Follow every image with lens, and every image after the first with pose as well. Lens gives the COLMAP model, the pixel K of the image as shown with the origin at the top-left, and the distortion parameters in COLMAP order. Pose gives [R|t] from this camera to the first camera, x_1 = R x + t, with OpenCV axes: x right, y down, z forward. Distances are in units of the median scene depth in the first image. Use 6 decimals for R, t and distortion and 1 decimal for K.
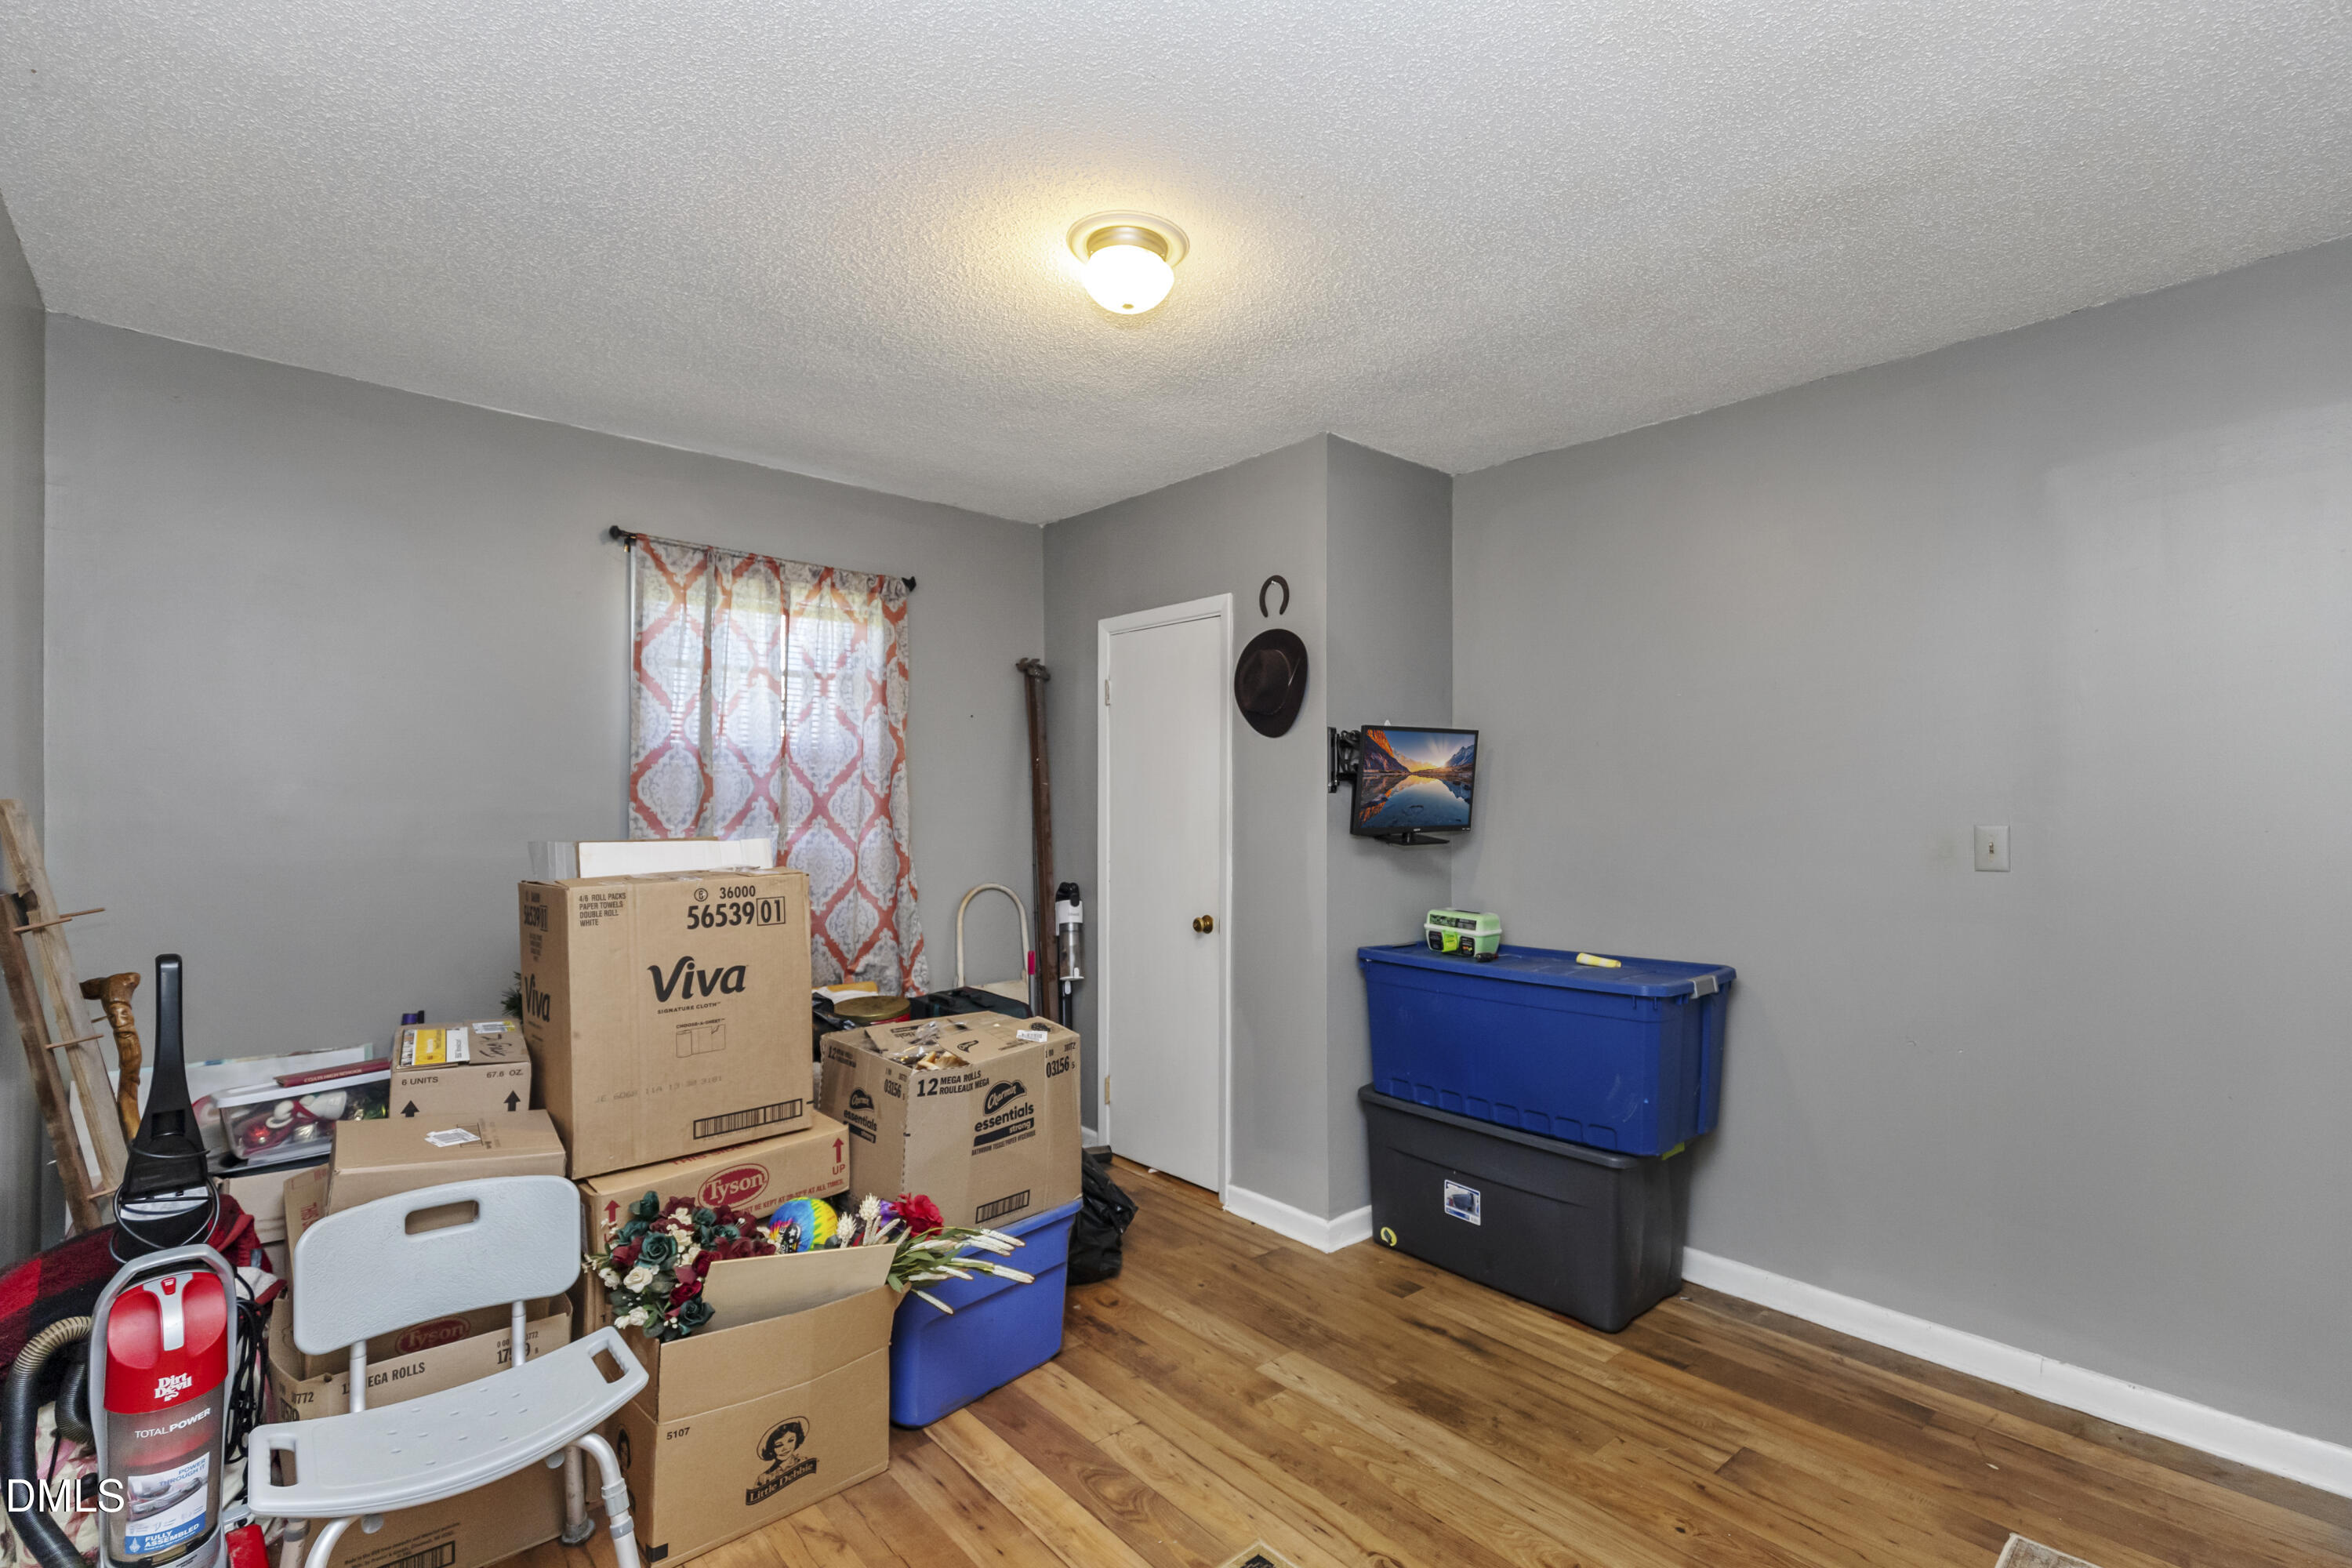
lens RADIAL K [[1064.5, 0, 1180.8], [0, 1064.5, 802.7], [0, 0, 1]] dist [0.015518, -0.003887]
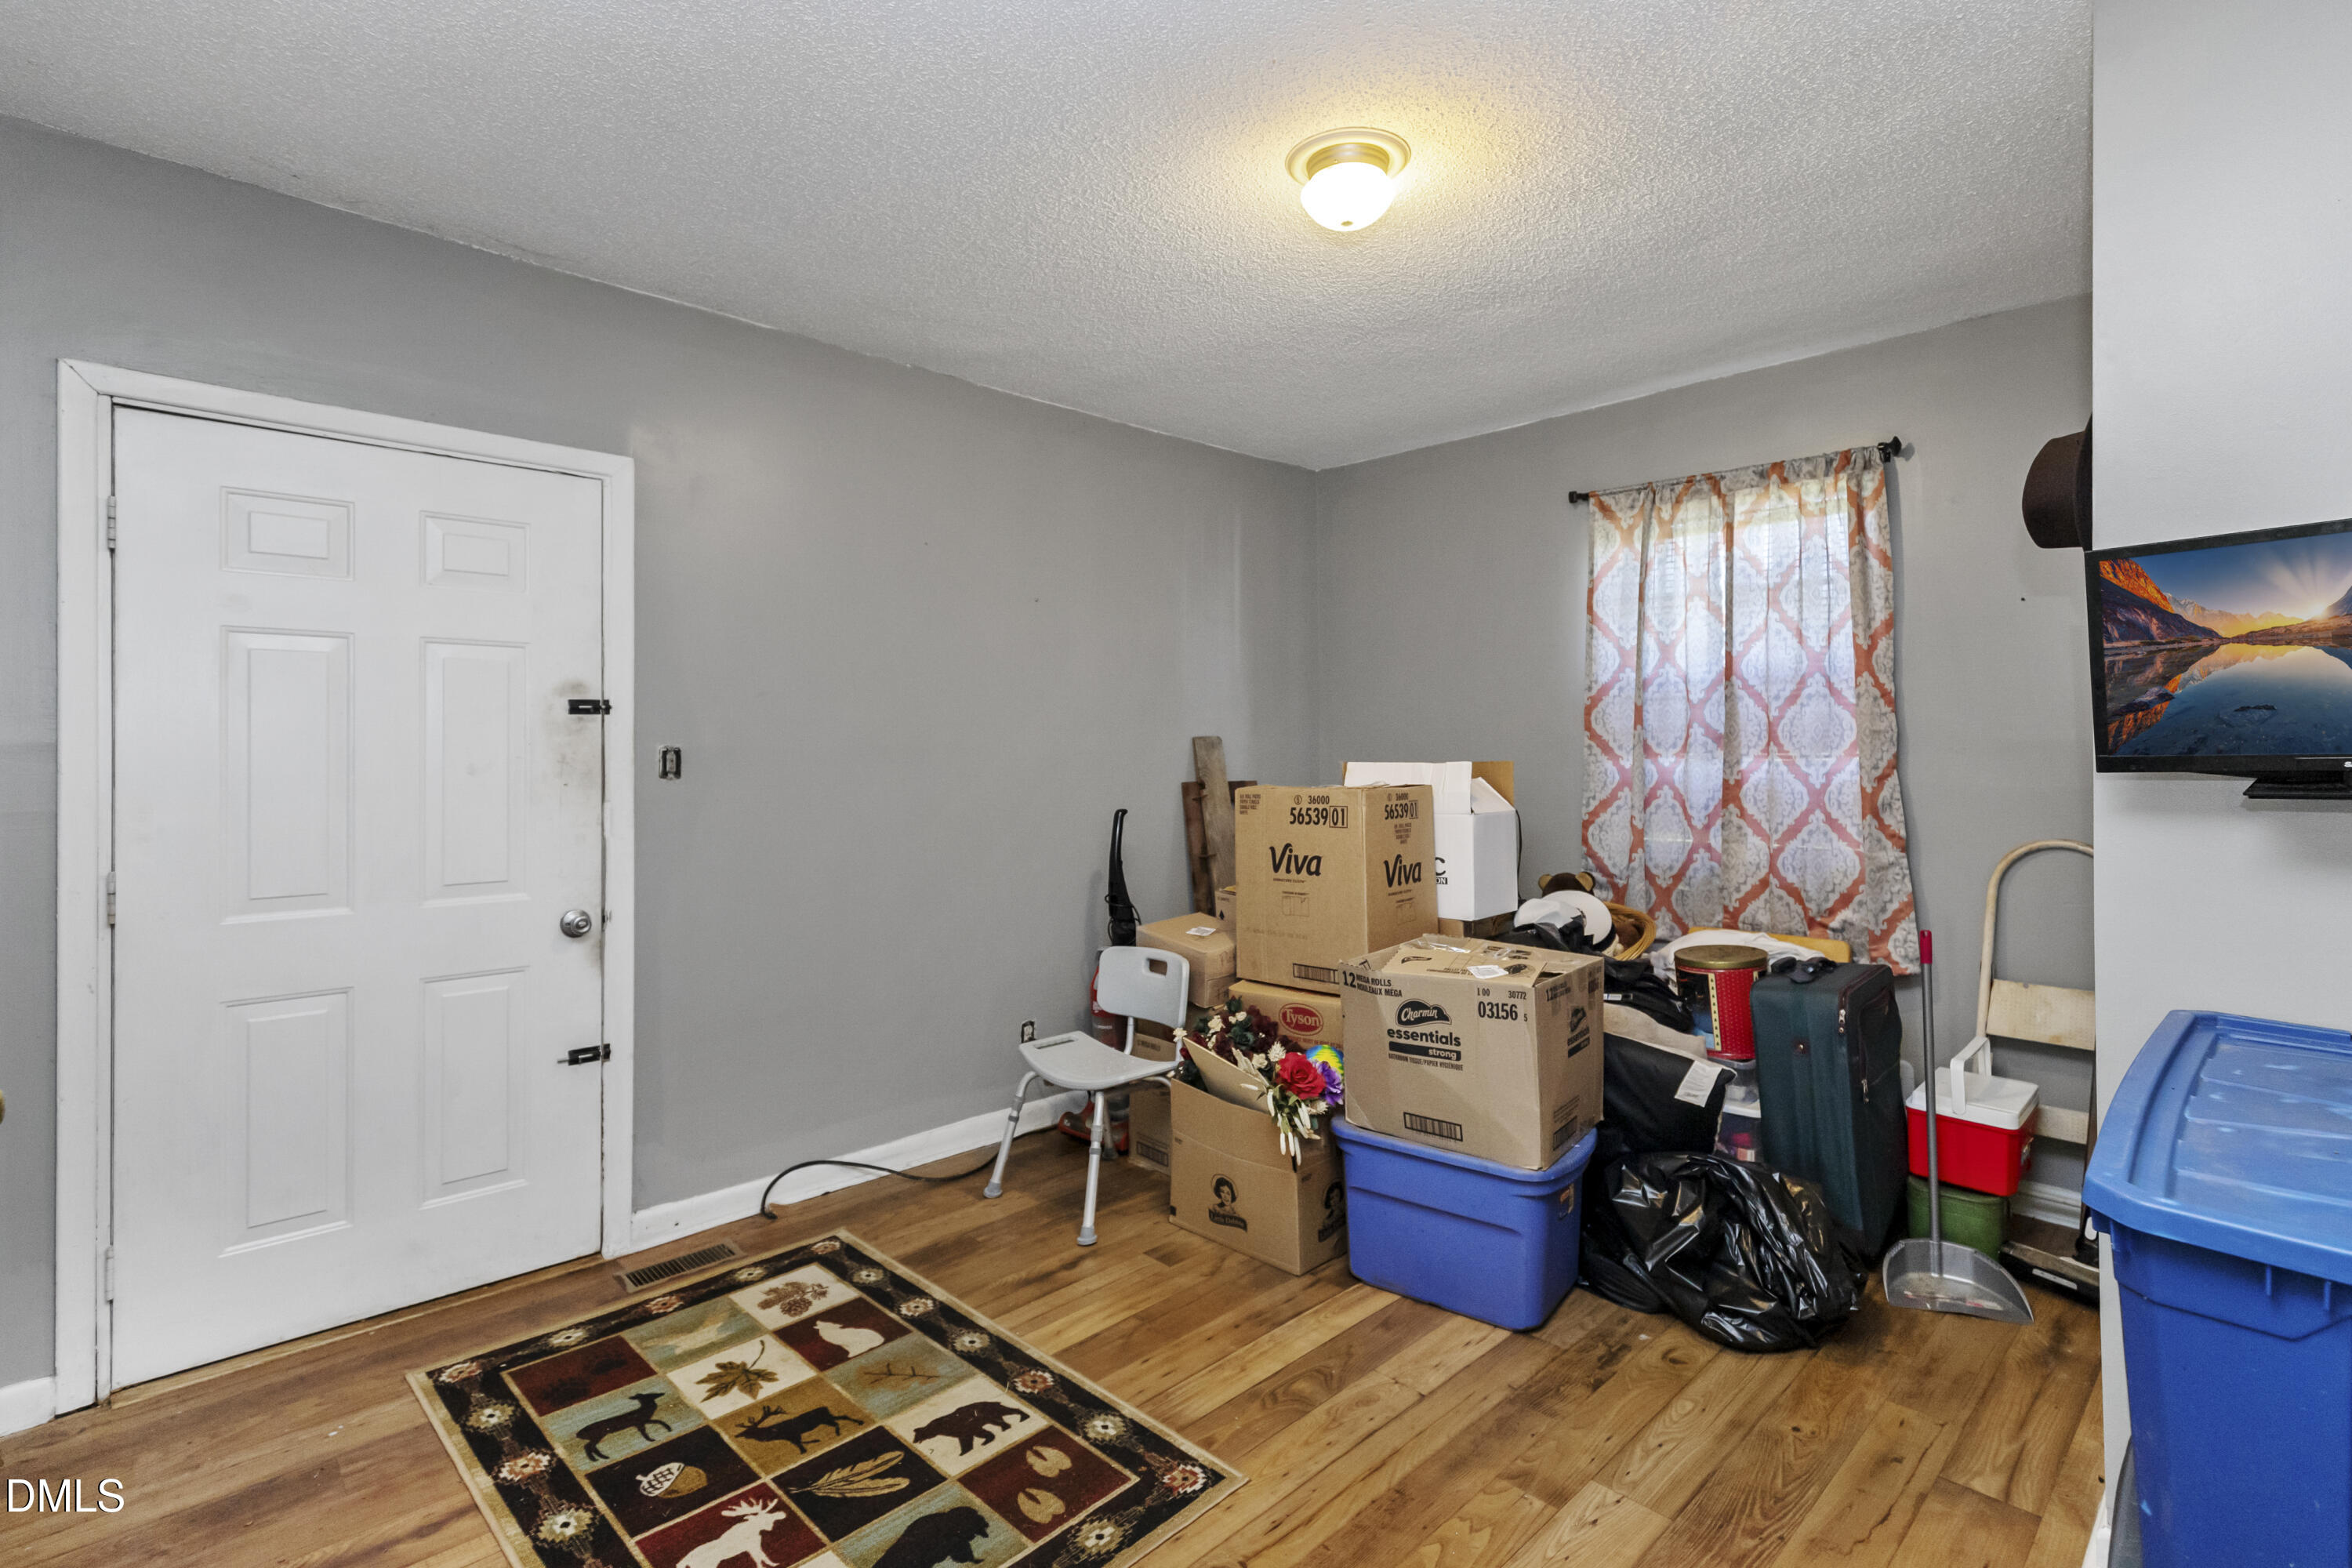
lens RADIAL K [[1125.4, 0, 1231.7], [0, 1125.4, 740.8], [0, 0, 1]] dist [0.021356, -0.000579]
pose [[0.078329, -0.007047, -0.996903, 0.662117], [0.012857, 0.999899, -0.006058, 0.012677], [0.996845, -0.012343, 0.078411, 0.544677]]
